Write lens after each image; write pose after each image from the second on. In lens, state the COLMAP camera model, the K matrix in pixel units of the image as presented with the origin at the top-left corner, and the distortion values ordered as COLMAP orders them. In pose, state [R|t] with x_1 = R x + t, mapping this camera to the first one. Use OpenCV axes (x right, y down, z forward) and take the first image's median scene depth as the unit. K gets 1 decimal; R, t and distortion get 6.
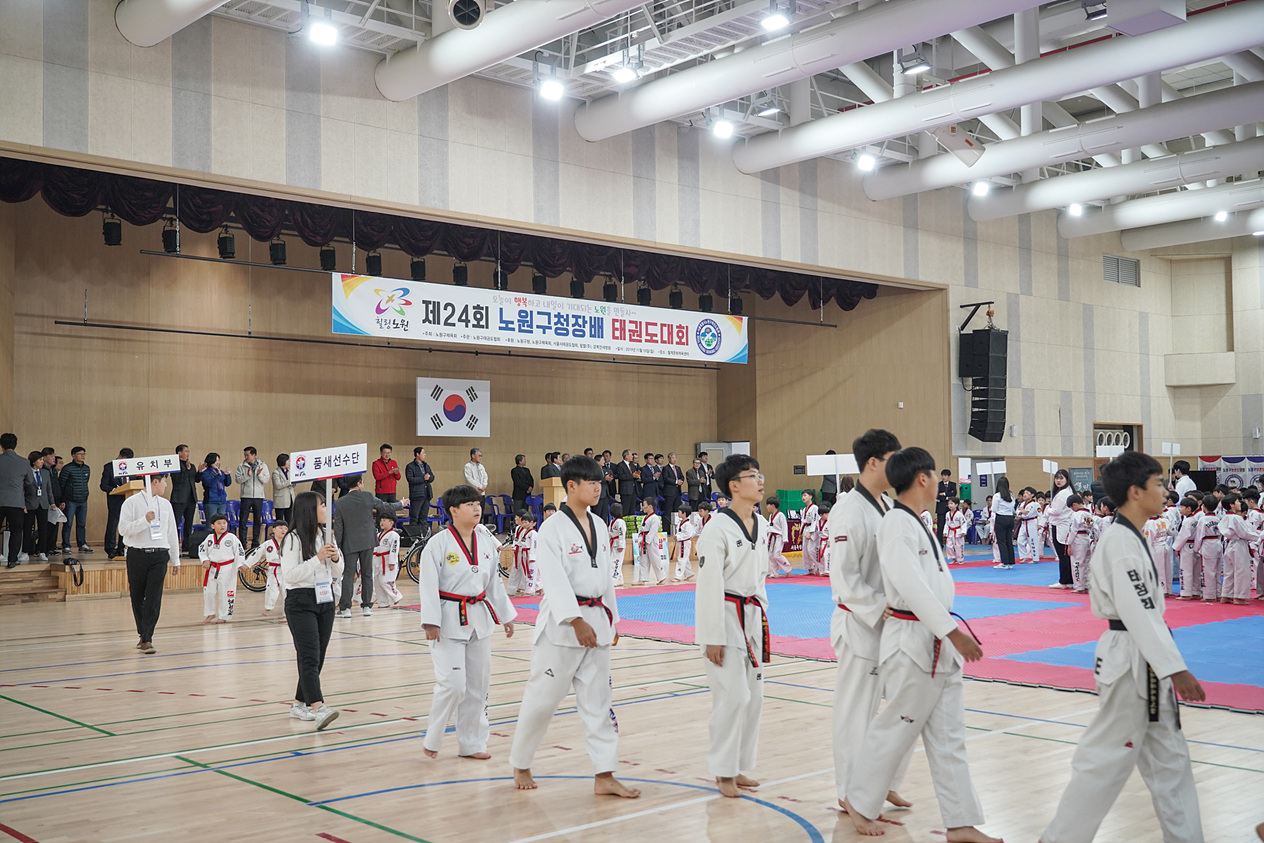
lens RADIAL K [[1323.2, 0, 623.3], [0, 1323.2, 427.3], [0, 0, 1]] dist [0.004406, 0.000000]
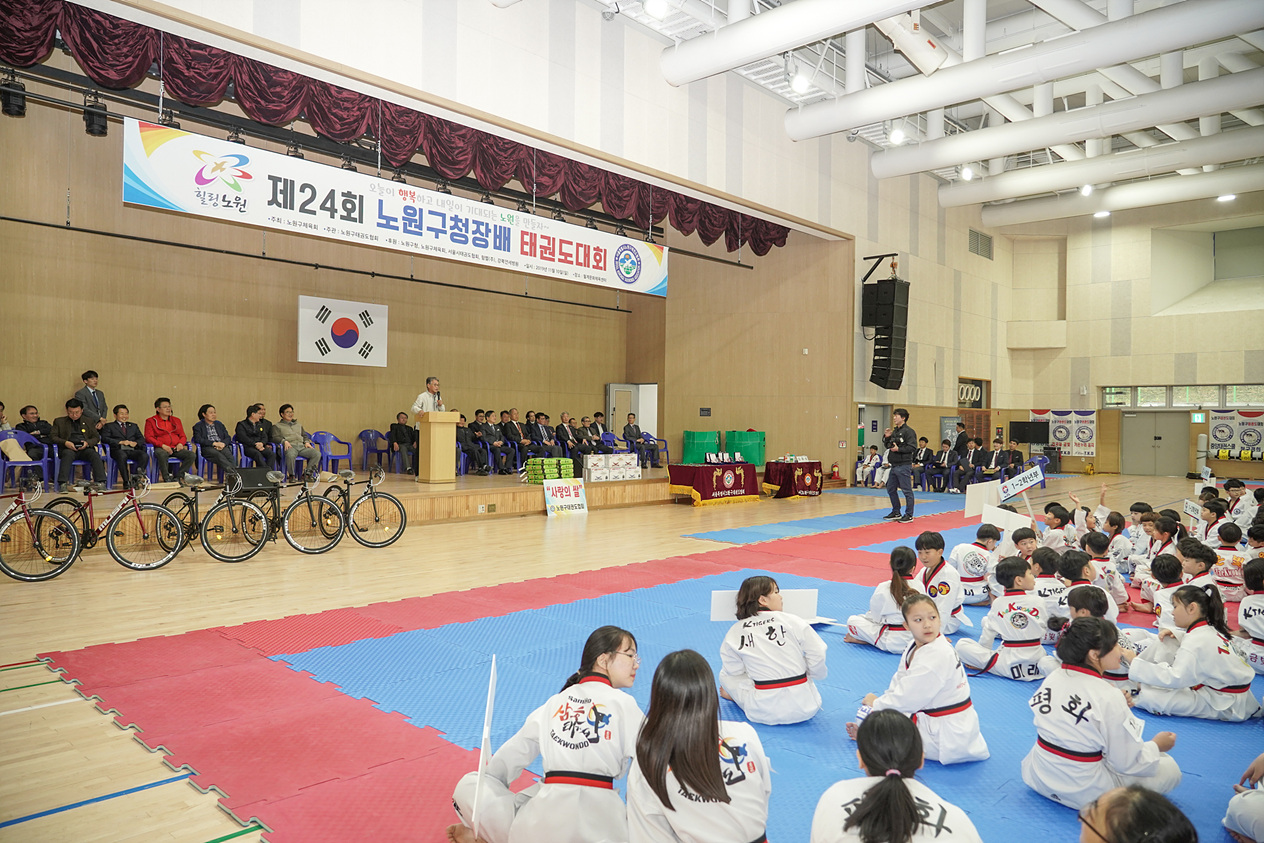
lens RADIAL K [[928.1, 0, 637.4], [0, 928.1, 420.2], [0, 0, 1]] dist [-0.021152, 0.015794]
pose [[0.994395, 0.023047, 0.103184, 0.007037], [-0.027065, 0.998922, 0.037709, 0.015743], [-0.102203, -0.040290, 0.993947, 0.351727]]
